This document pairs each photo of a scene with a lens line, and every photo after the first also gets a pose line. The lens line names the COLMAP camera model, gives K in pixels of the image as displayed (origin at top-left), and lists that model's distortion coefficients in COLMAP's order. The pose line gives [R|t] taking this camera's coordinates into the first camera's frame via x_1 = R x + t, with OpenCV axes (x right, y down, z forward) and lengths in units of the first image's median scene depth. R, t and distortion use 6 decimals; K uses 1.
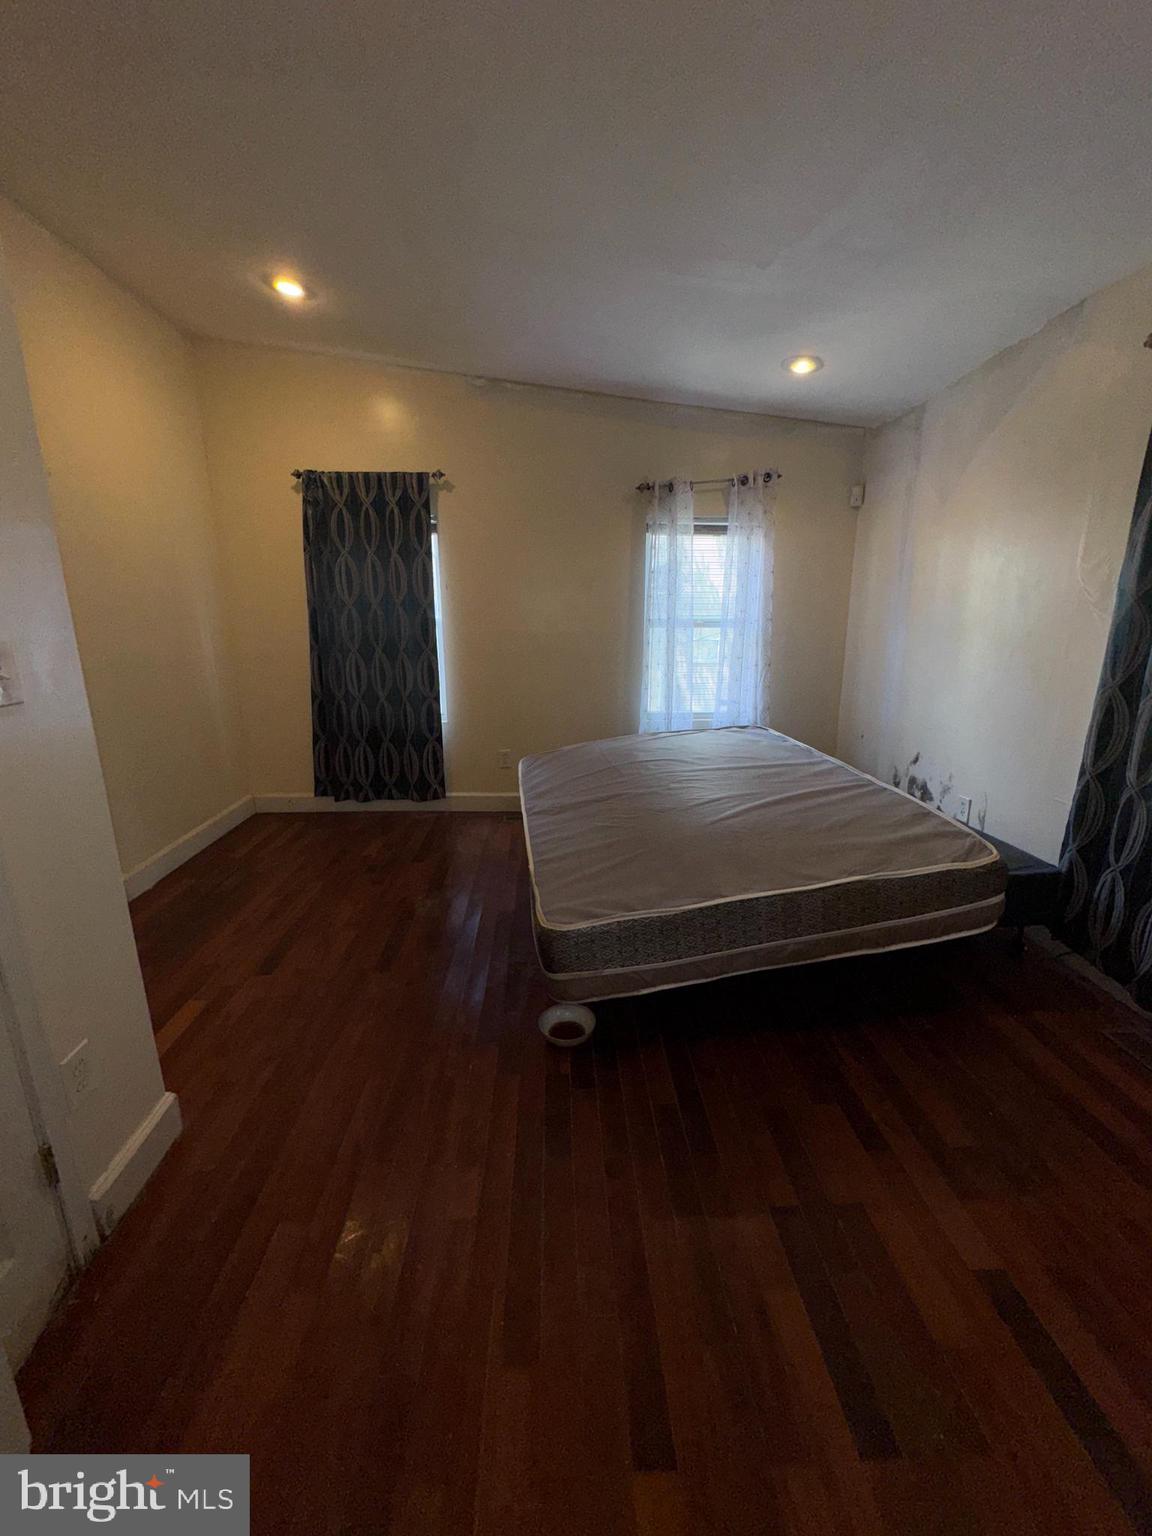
lens RADIAL K [[614.6, 0, 572.9], [0, 614.6, 768.4], [0, 0, 1]] dist [-0.003254, 0.001025]
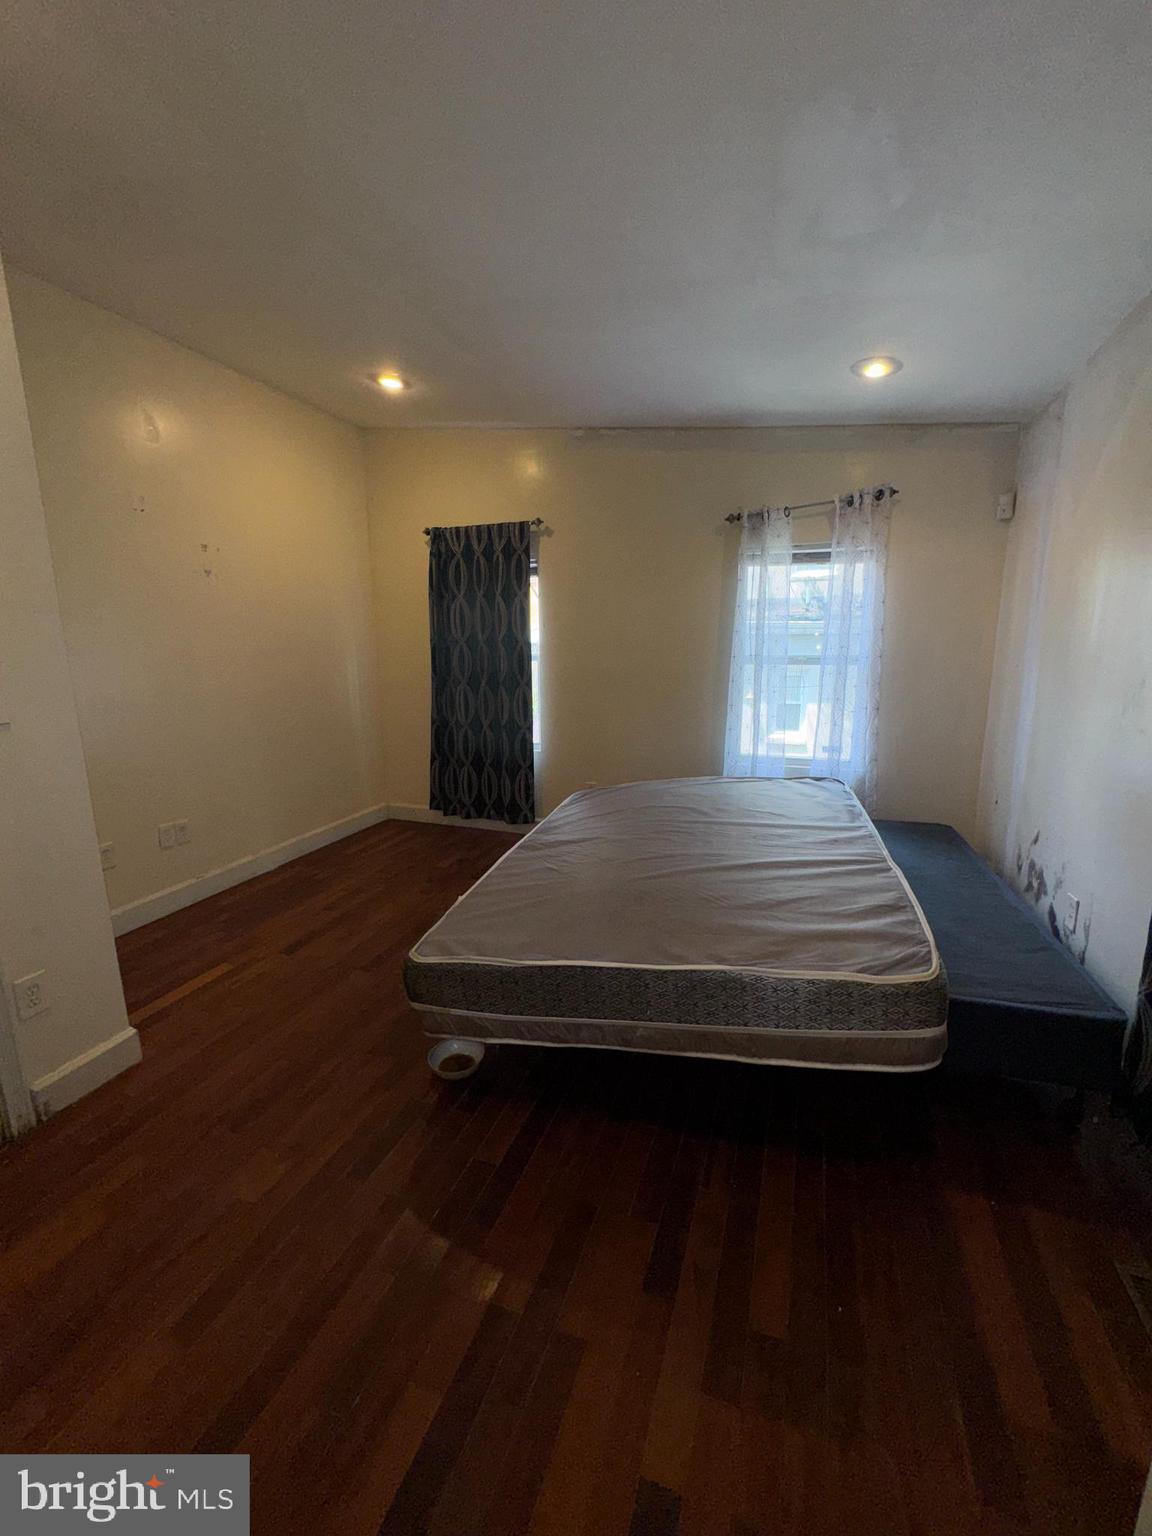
lens RADIAL K [[614.6, 0, 572.6], [0, 614.6, 766.9], [0, 0, 1]] dist [-0.003254, 0.001025]
pose [[0.921135, 0.072393, -0.382451, 0.277501], [-0.089686, 0.995589, -0.027559, -0.027541], [0.378769, 0.059686, 0.923565, 0.055542]]
